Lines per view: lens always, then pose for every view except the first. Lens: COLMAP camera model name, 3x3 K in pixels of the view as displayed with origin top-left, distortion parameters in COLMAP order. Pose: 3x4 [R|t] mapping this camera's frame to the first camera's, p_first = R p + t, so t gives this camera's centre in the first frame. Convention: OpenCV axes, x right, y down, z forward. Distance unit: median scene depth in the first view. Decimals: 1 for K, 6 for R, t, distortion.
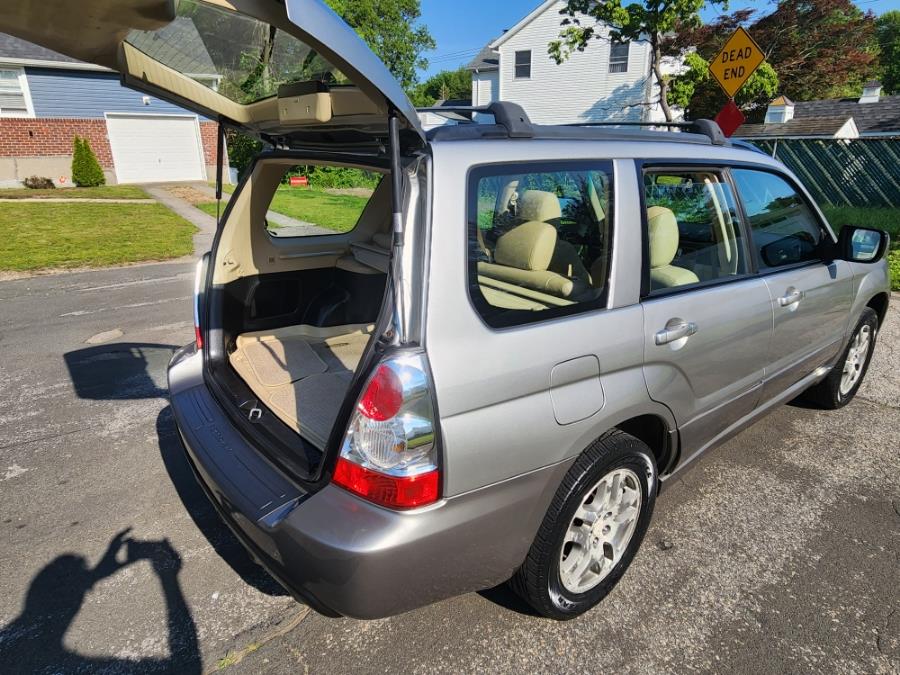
lens RADIAL K [[542.6, 0, 448.9], [0, 542.6, 330.0], [0, 0, 1]] dist [0.001327, -0.002676]
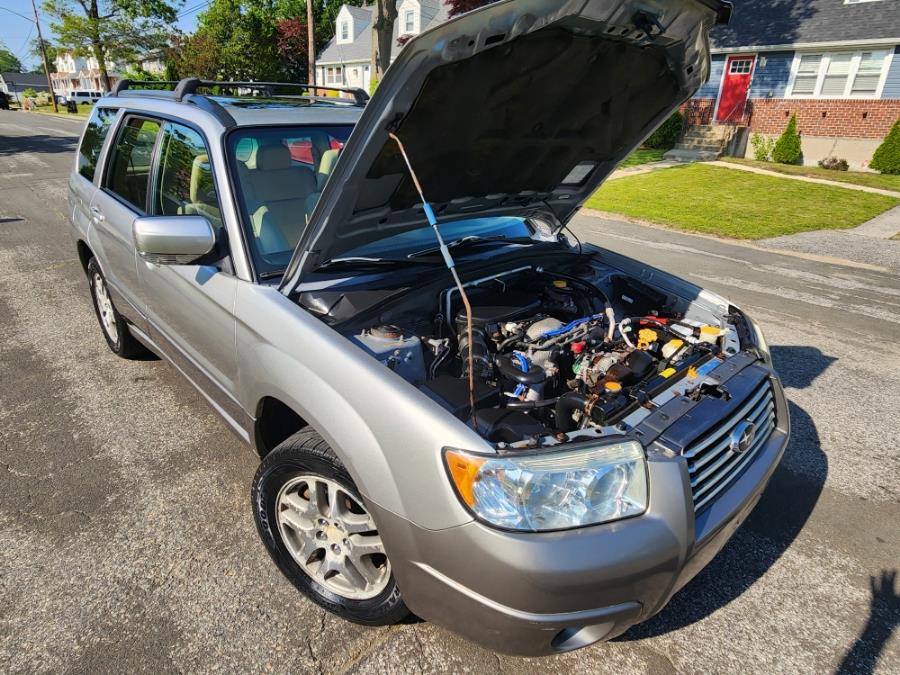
lens RADIAL K [[540.9, 0, 445.5], [0, 540.9, 331.9], [0, 0, 1]] dist [-0.001882, -0.000196]
pose [[0.068458, 0.375312, -0.924367, 1.806314], [-0.349120, 0.876969, 0.330212, -0.502453], [0.934574, 0.300109, 0.191065, 1.493019]]
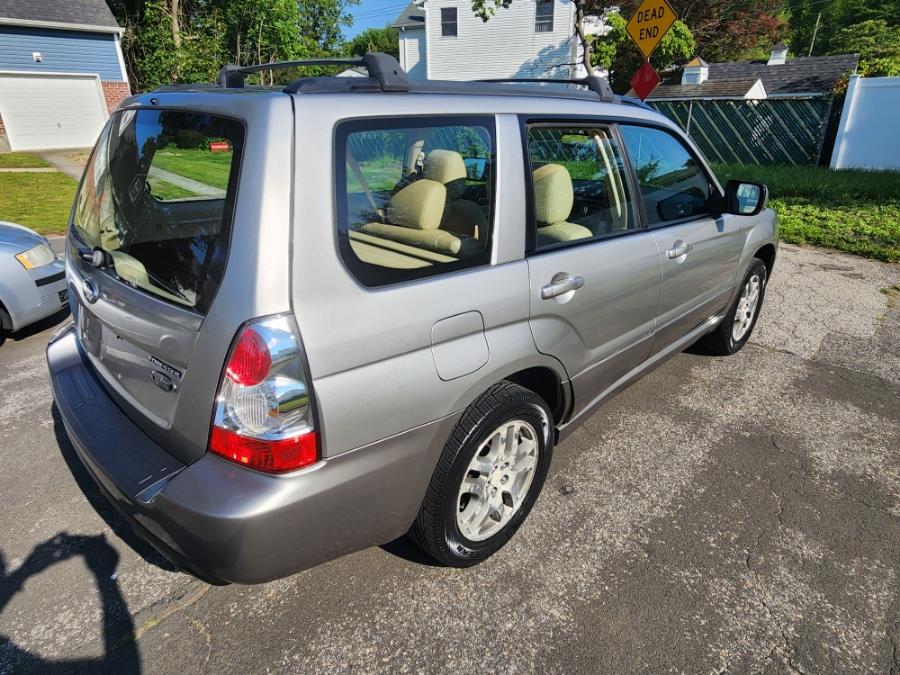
lens RADIAL K [[542.6, 0, 448.9], [0, 542.6, 330.0], [0, 0, 1]] dist [0.001327, -0.002676]
pose [[0.993121, -0.045817, 0.107760, 0.074054], [0.039161, 0.997239, 0.063090, 0.011208], [-0.110353, -0.058436, 0.992173, -0.002501]]
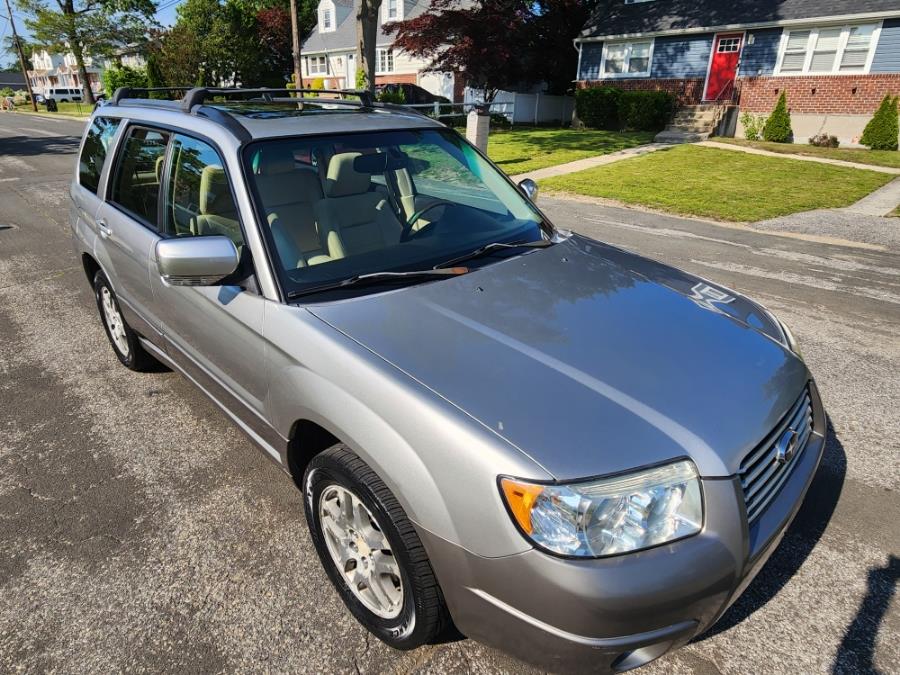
lens RADIAL K [[540.9, 0, 445.5], [0, 540.9, 331.9], [0, 0, 1]] dist [-0.001882, -0.000196]
pose [[0.093110, 0.392496, -0.915029, 1.777947], [-0.321952, 0.881517, 0.345361, -0.514696], [0.942166, 0.262439, 0.208443, 1.427063]]
